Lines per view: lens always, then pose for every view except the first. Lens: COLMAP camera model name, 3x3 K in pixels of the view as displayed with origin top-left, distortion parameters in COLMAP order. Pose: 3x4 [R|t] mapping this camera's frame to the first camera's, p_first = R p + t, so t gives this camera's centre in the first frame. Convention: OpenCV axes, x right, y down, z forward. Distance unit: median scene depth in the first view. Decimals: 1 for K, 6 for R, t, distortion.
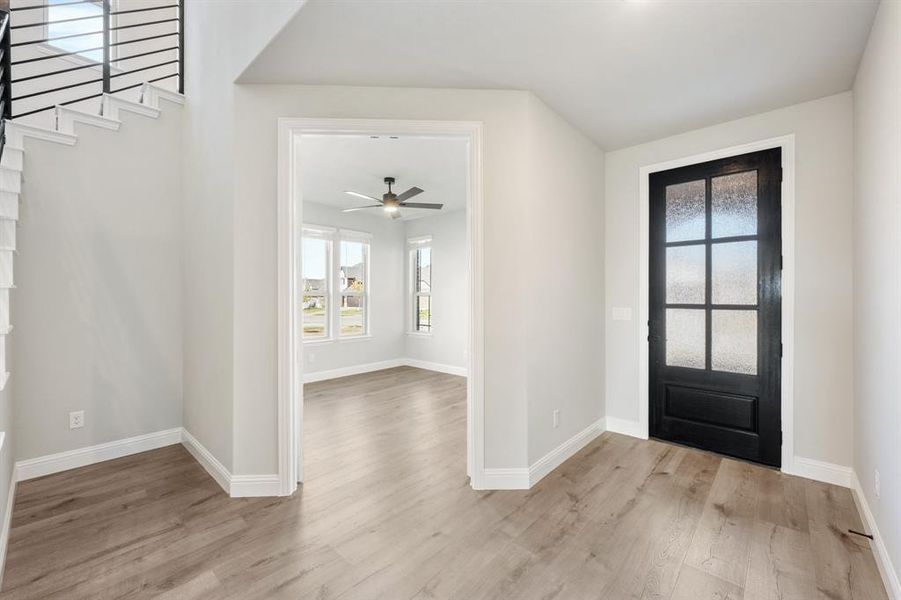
lens RADIAL K [[364.4, 0, 452.8], [0, 364.4, 302.2], [0, 0, 1]] dist [0.000707, 0.000097]
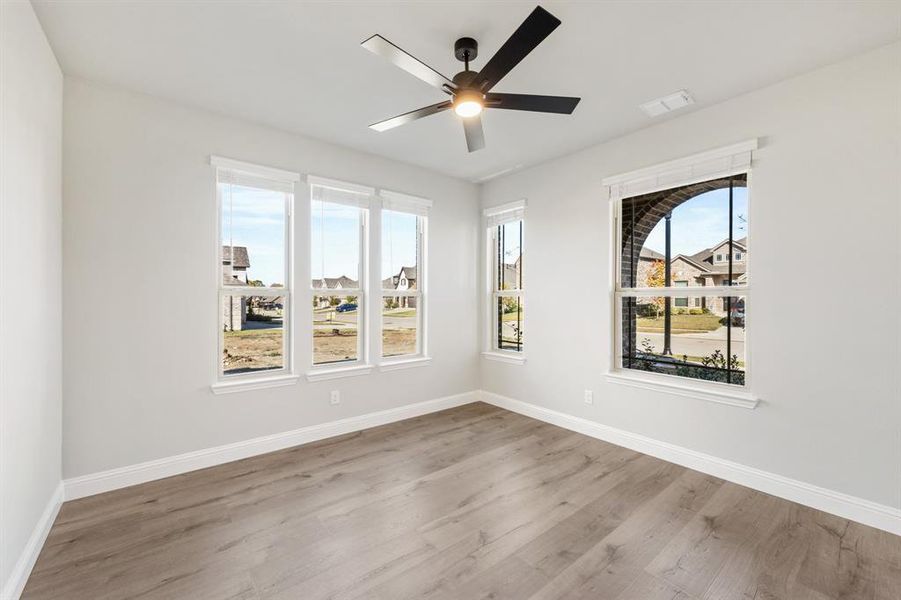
lens RADIAL K [[364.4, 0, 452.8], [0, 364.4, 302.2], [0, 0, 1]] dist [0.000707, 0.000097]
pose [[0.986883, 0.000514, -0.161436, -0.074208], [-0.000847, 0.999998, -0.001991, -0.005383], [0.161434, 0.002102, 0.986881, 0.347103]]
